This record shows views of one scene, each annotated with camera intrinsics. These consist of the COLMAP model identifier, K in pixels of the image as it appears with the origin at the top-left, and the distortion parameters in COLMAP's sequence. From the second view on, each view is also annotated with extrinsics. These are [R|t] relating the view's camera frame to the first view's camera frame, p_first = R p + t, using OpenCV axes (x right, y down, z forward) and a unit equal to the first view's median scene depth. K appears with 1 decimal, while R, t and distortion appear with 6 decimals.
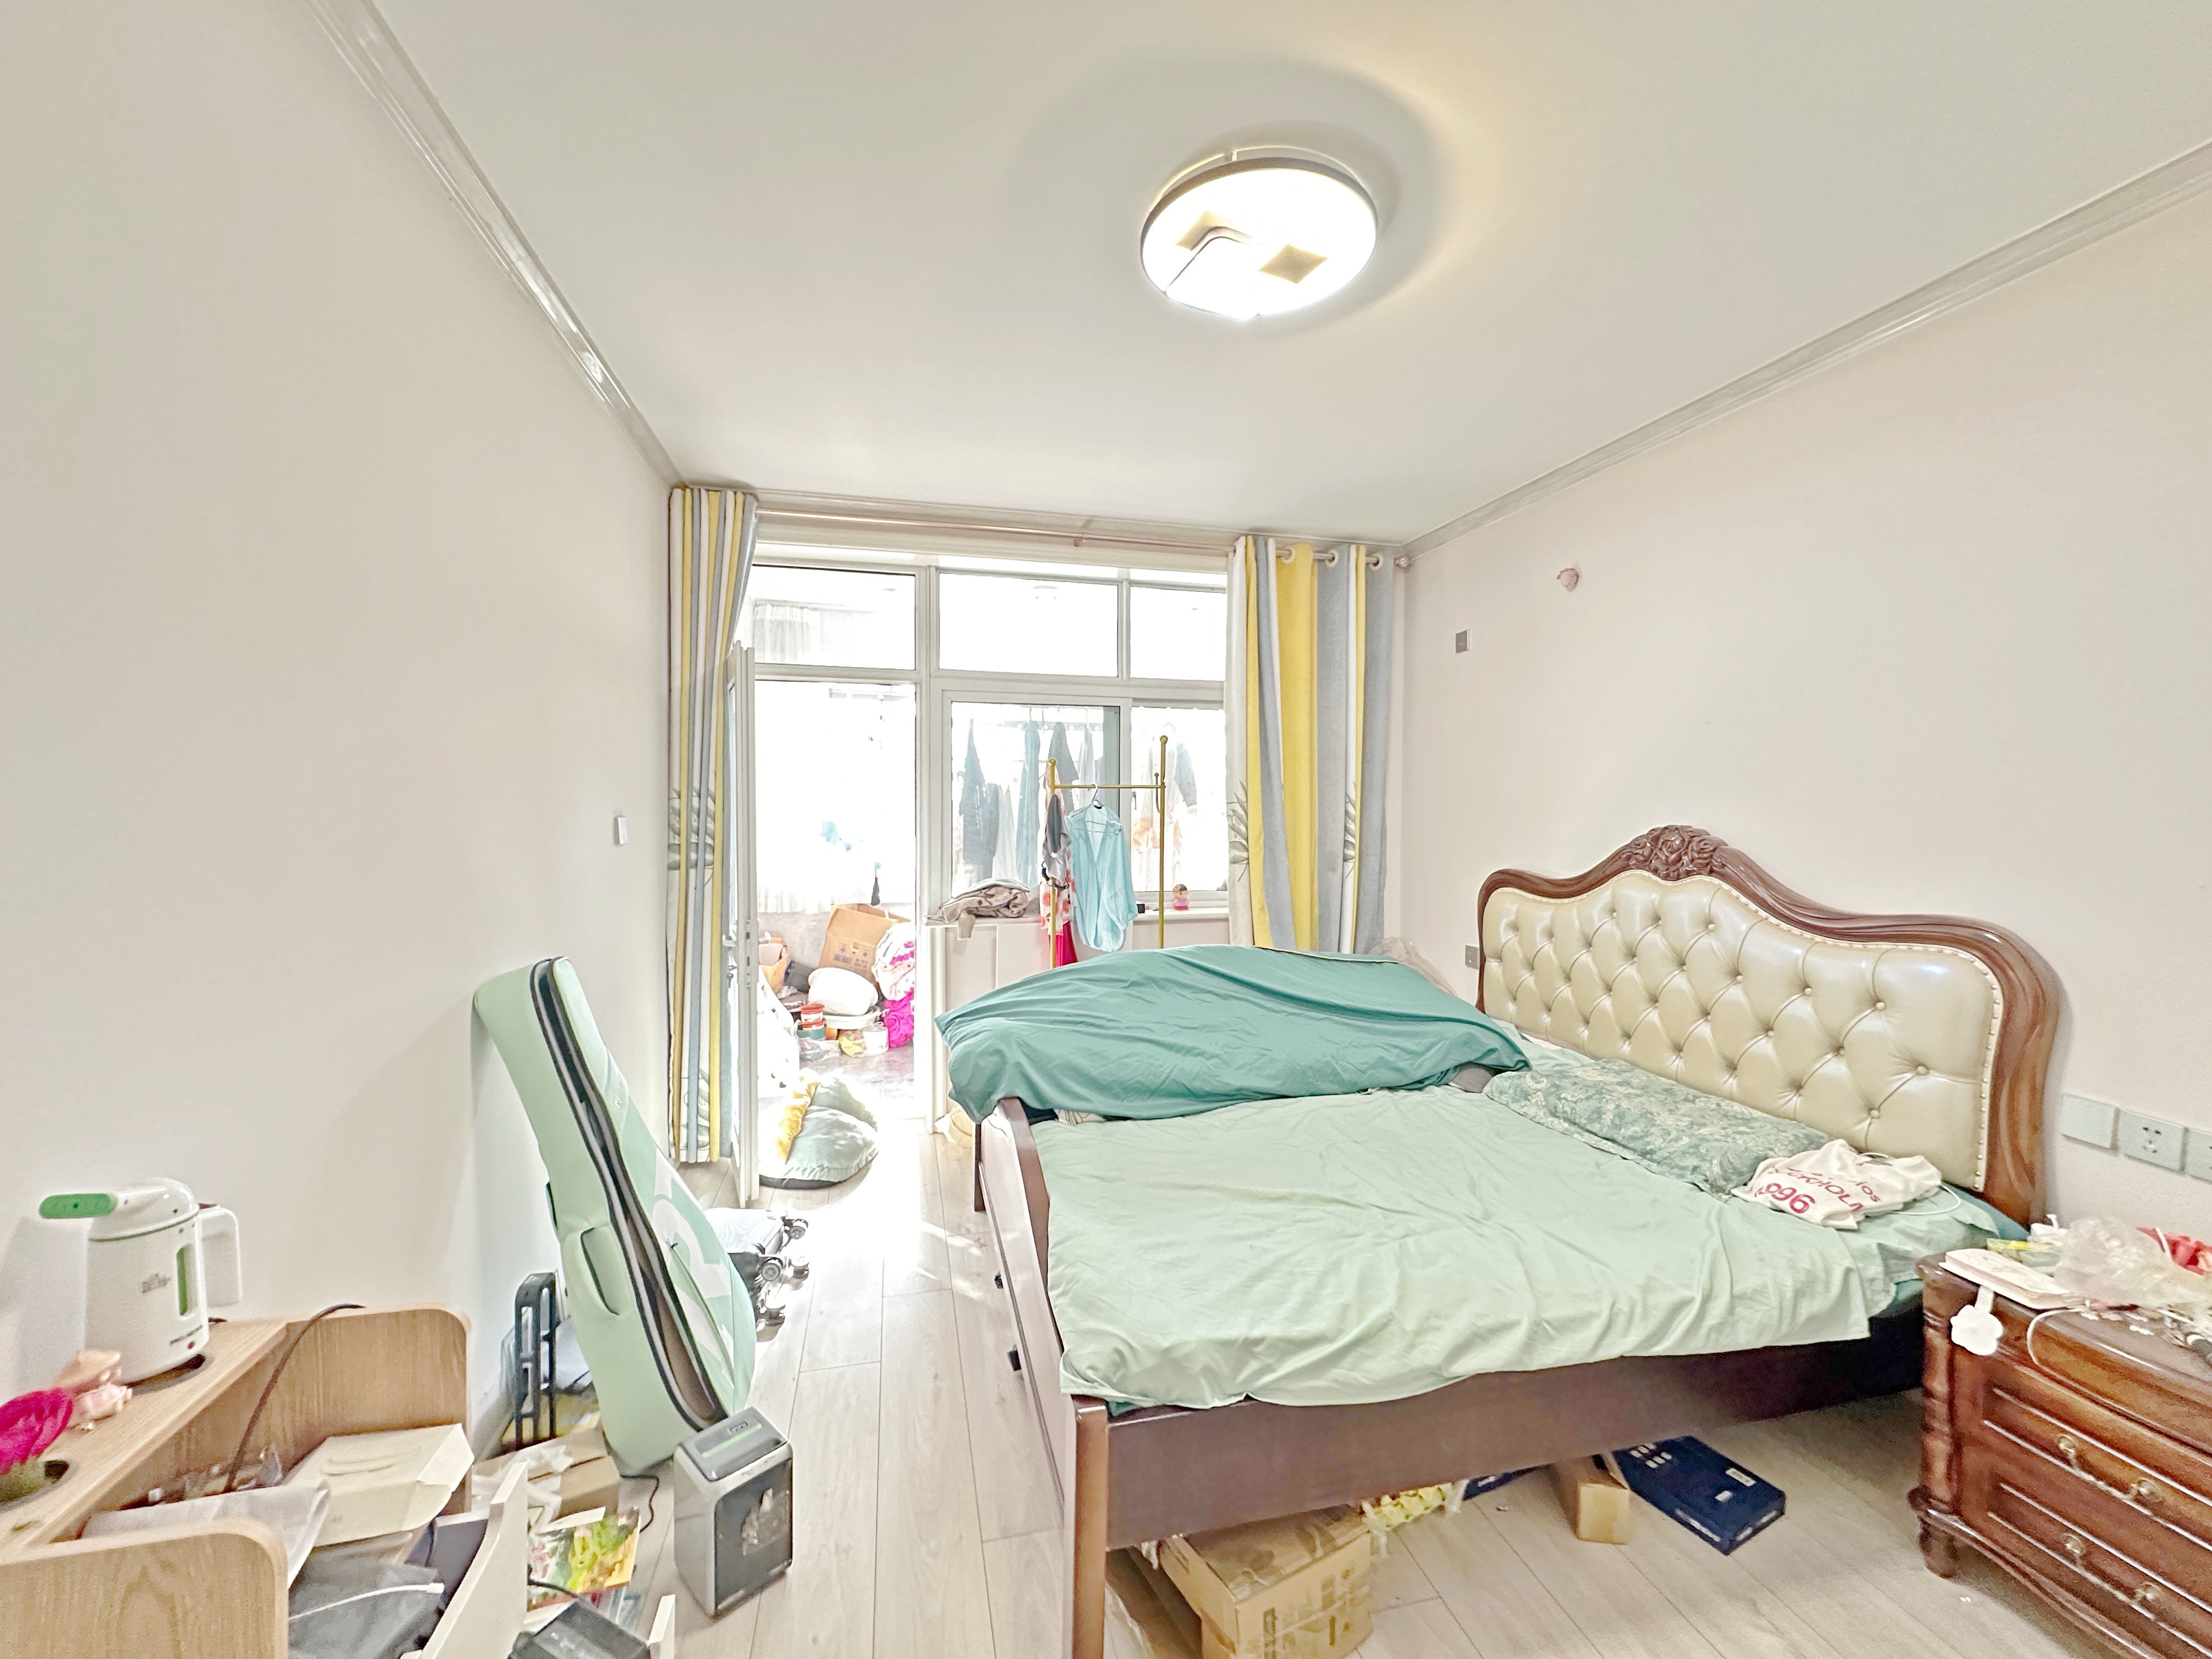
lens RADIAL K [[882.0, 0, 1098.3], [0, 882.0, 826.0], [0, 0, 1]] dist [-0.000686, -0.000005]
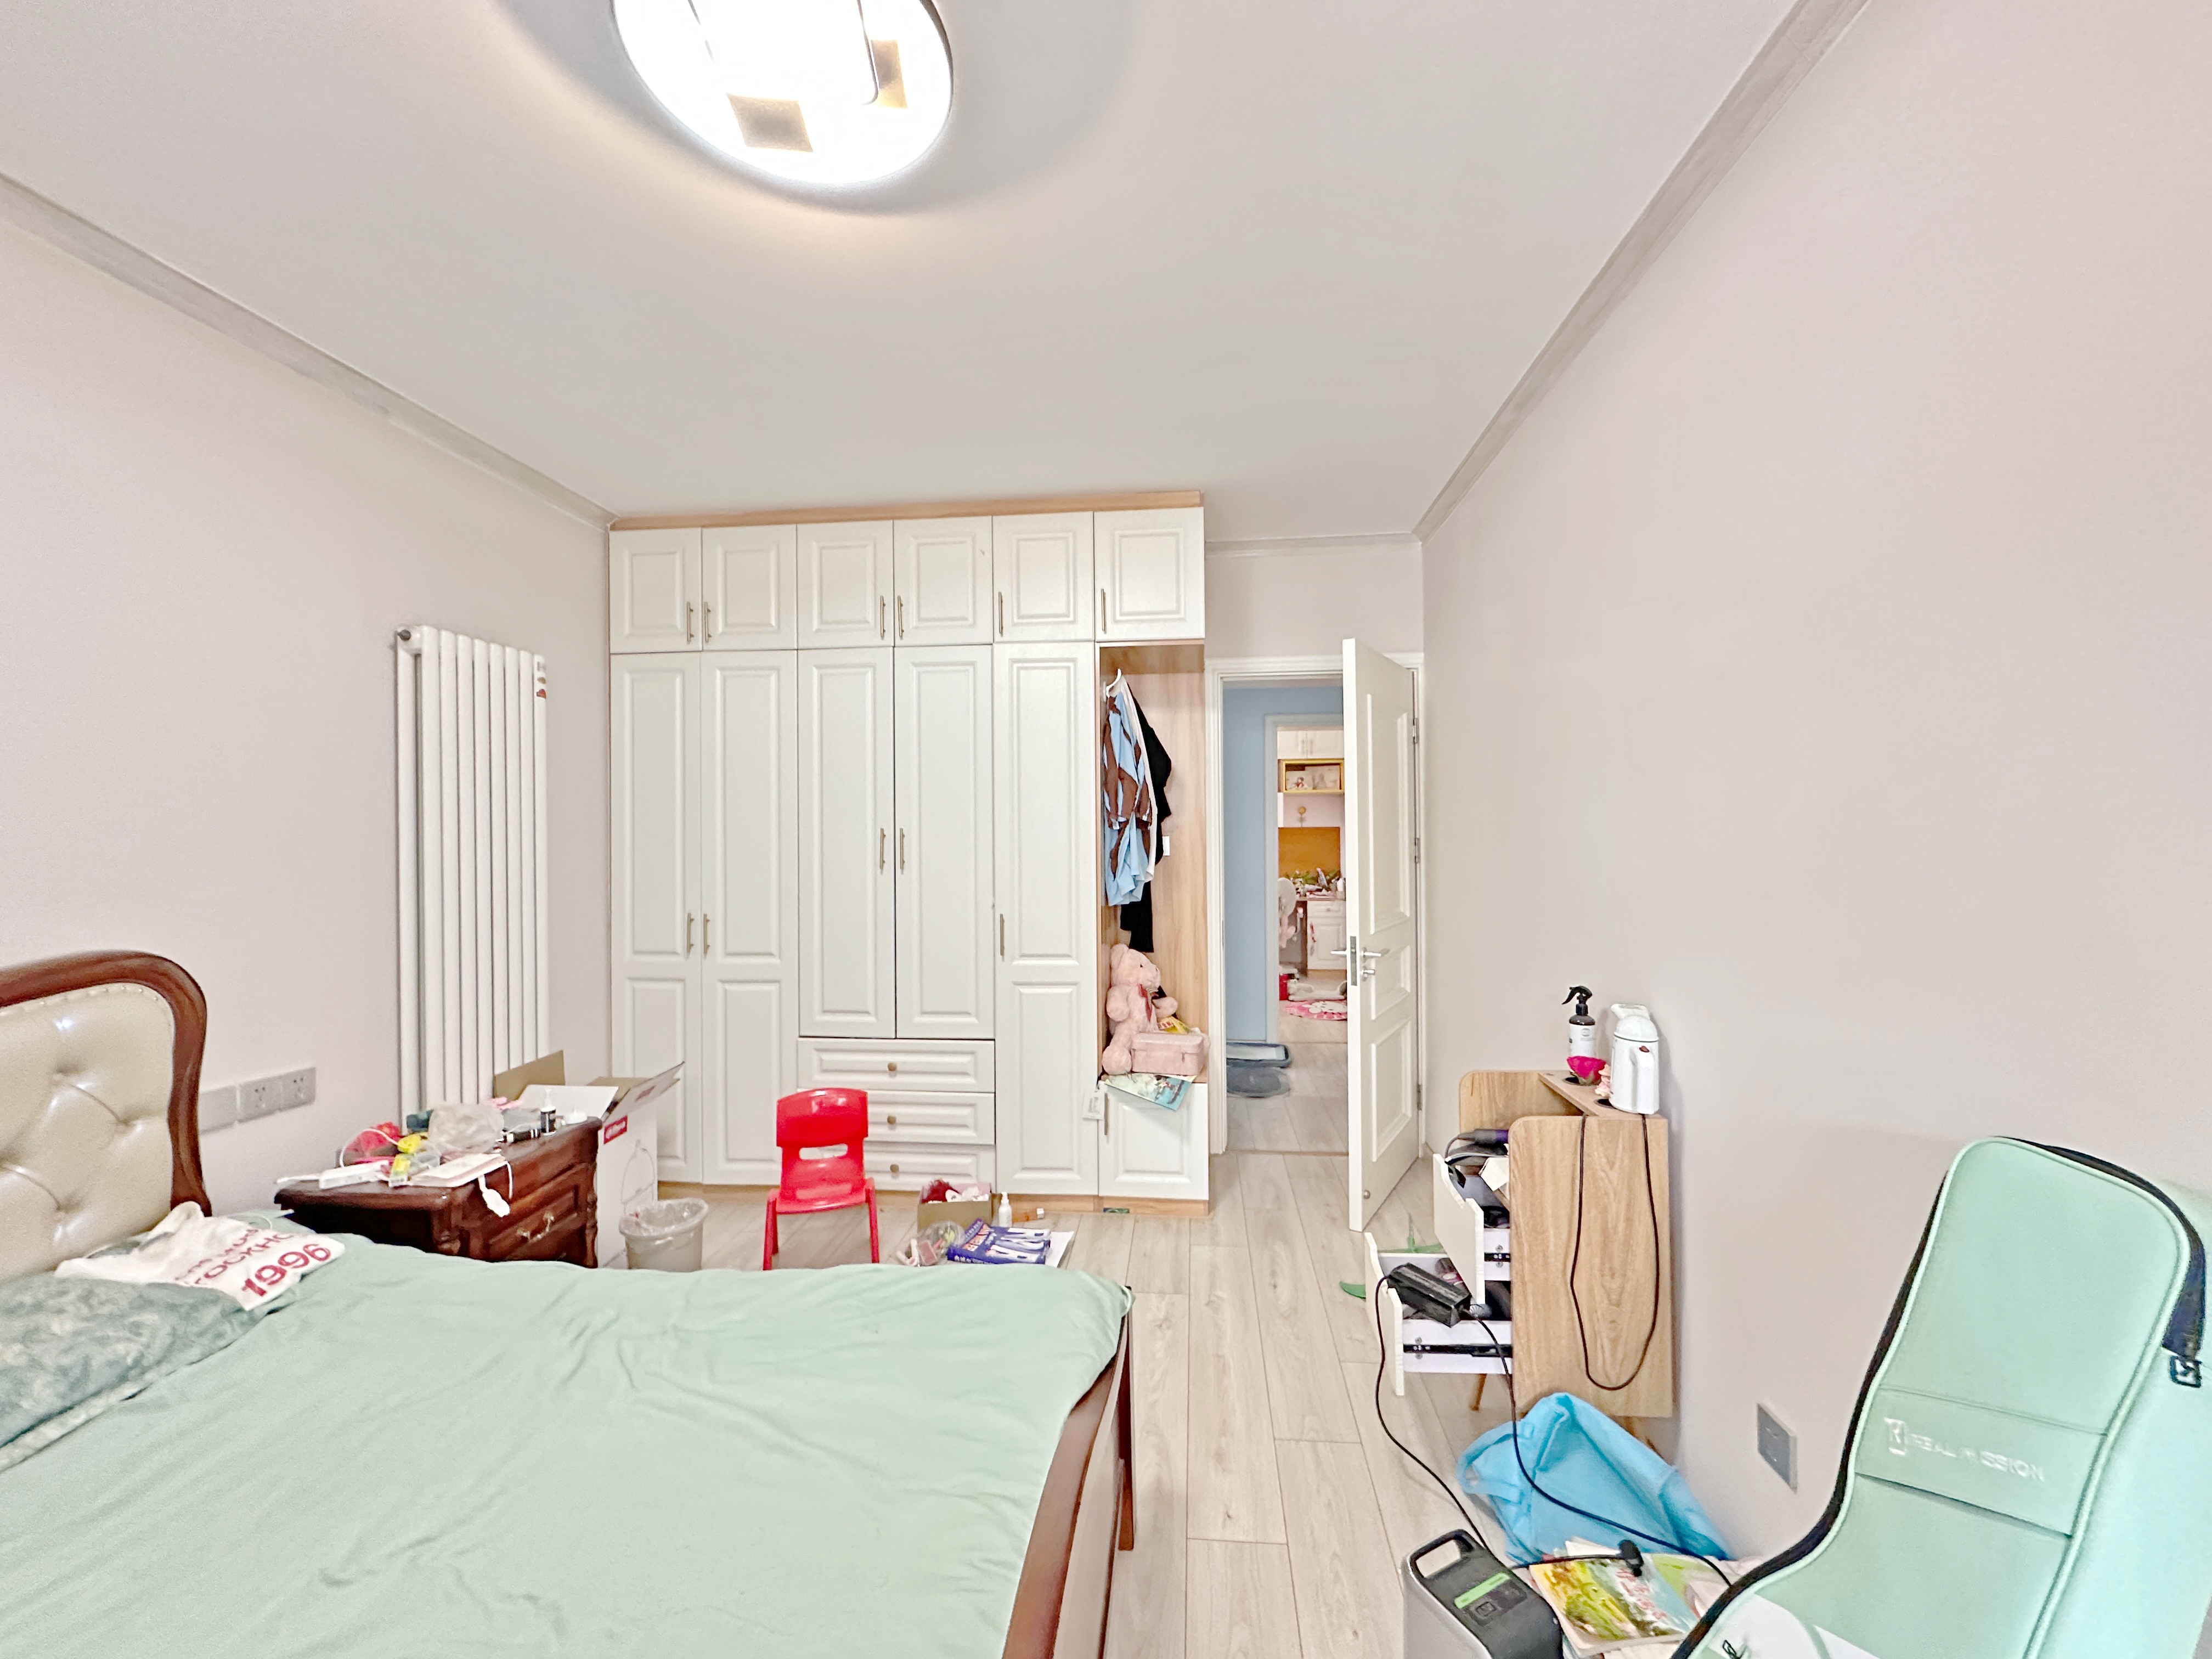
lens RADIAL K [[882.0, 0, 1103.0], [0, 882.0, 826.0], [0, 0, 1]] dist [-0.000686, -0.000005]
pose [[-0.939552, 0.009215, 0.342281, -0.294459], [0.011770, 0.999916, 0.005390, -0.018116], [-0.342203, 0.009093, -0.939582, 1.491516]]
